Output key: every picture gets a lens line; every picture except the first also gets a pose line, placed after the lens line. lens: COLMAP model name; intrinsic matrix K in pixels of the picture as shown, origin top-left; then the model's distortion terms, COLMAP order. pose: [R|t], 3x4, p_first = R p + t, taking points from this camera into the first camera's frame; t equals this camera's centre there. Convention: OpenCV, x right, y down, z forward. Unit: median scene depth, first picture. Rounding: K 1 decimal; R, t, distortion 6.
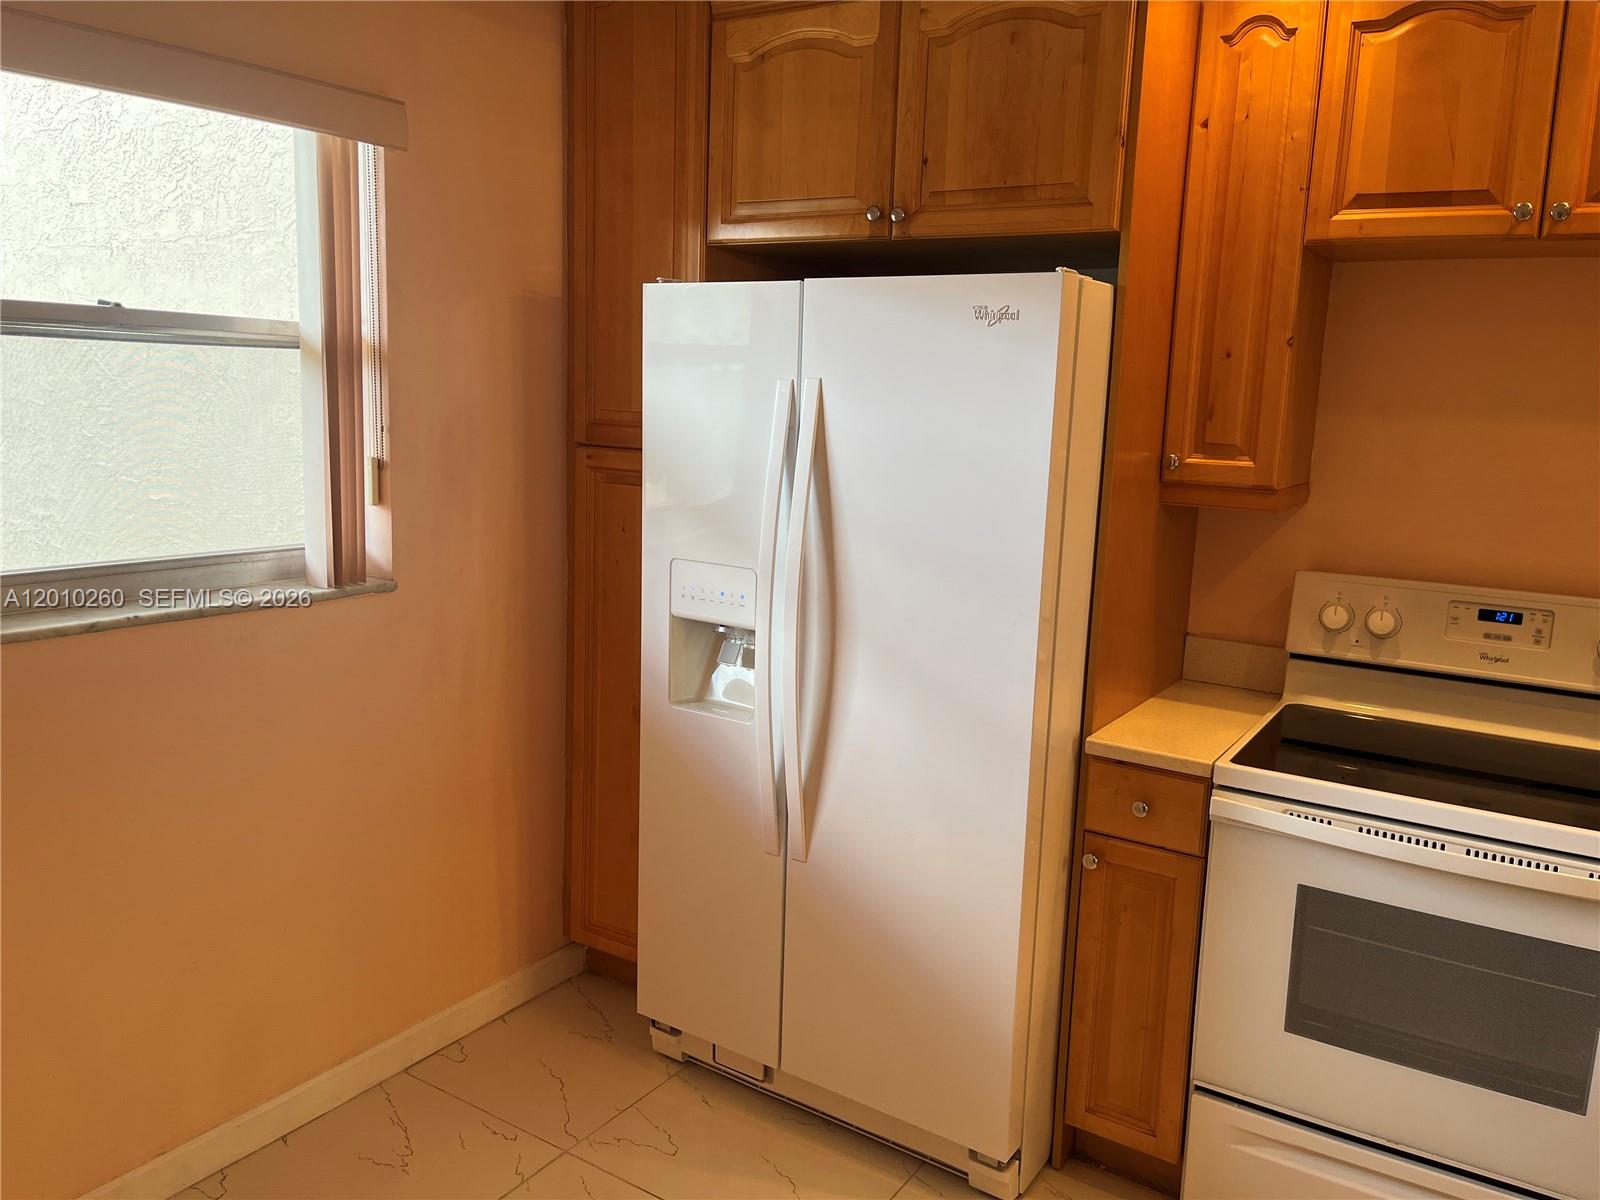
lens RADIAL K [[1213.7, 0, 787.8], [0, 1213.7, 600.0], [0, 0, 1]] dist [0.043255, -0.073136]
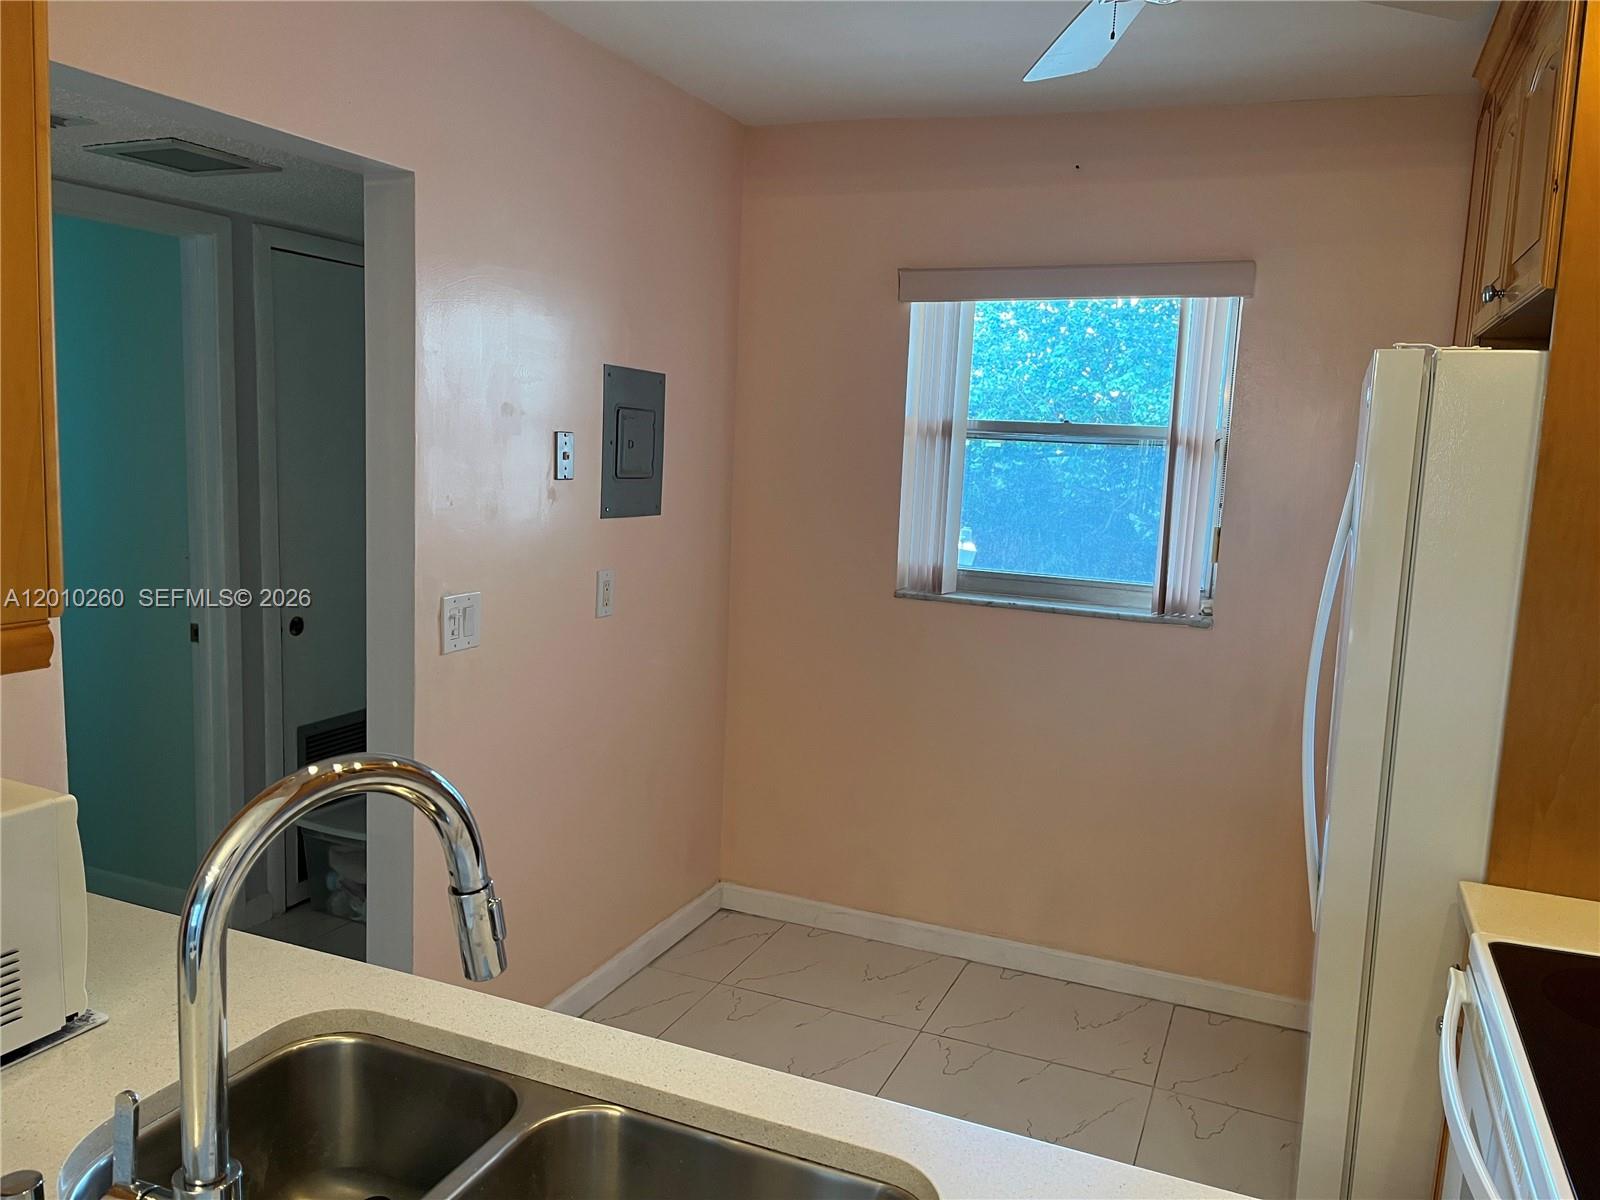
lens RADIAL K [[1213.7, 0, 800.2], [0, 1213.7, 593.3], [0, 0, 1]] dist [0.043255, -0.073136]
pose [[0.170958, 0.096569, -0.980534, 0.947734], [-0.205180, 0.976857, 0.060433, -0.036576], [0.963677, 0.190855, 0.186816, 0.341419]]
